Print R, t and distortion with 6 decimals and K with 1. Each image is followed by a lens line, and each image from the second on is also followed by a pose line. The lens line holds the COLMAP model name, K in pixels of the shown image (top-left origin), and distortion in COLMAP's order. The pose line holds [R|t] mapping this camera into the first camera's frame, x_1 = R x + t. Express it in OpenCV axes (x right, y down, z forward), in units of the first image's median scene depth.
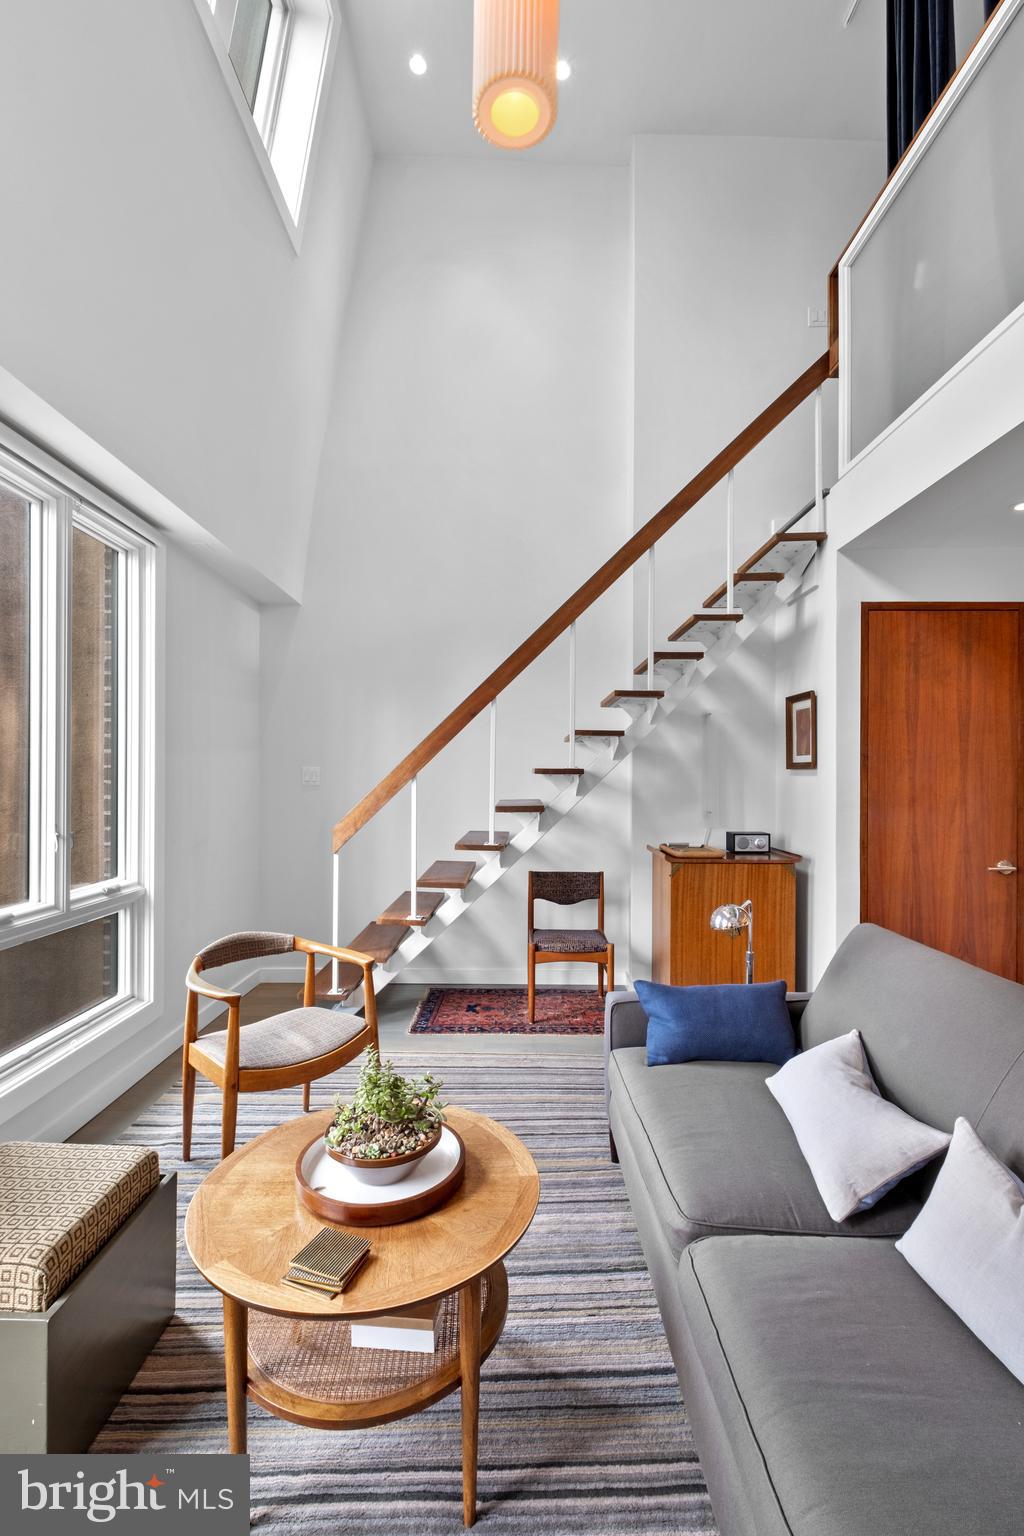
lens RADIAL K [[682.7, 0, 515.1], [0, 682.7, 777.0], [0, 0, 1]] dist [0.003990, -0.000664]
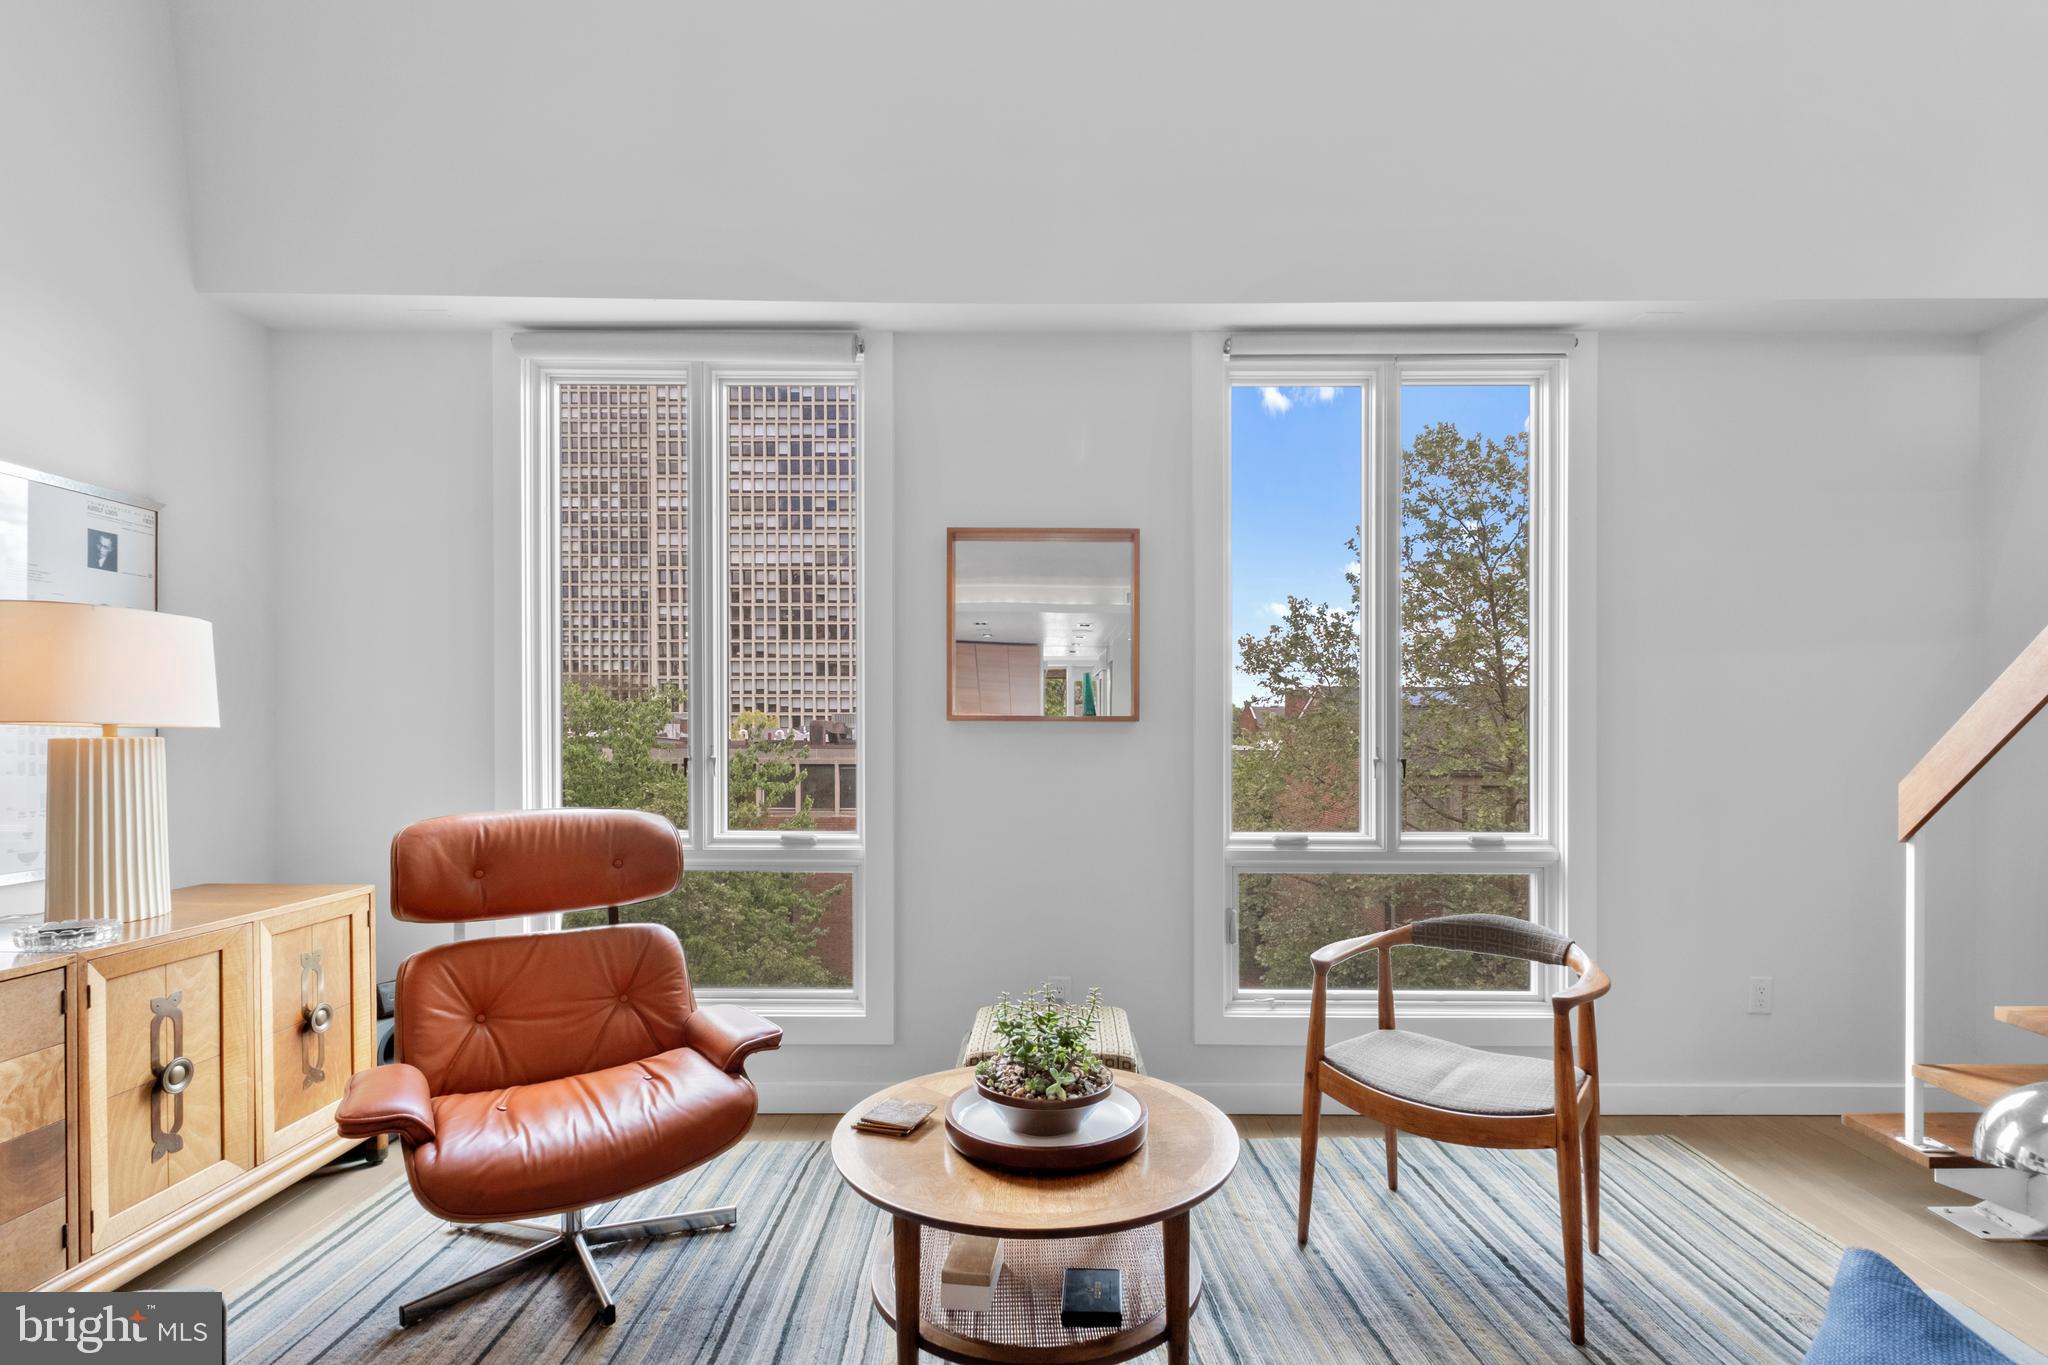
lens RADIAL K [[962.1, 0, 1035.2], [0, 962.1, 743.5], [0, 0, 1]] dist [0.002192, -0.001030]
pose [[-0.000869, -0.002016, -0.999998, 0.407122], [-0.001518, 0.999997, -0.002015, 0.050950], [0.999998, 0.001517, -0.000872, 0.423884]]
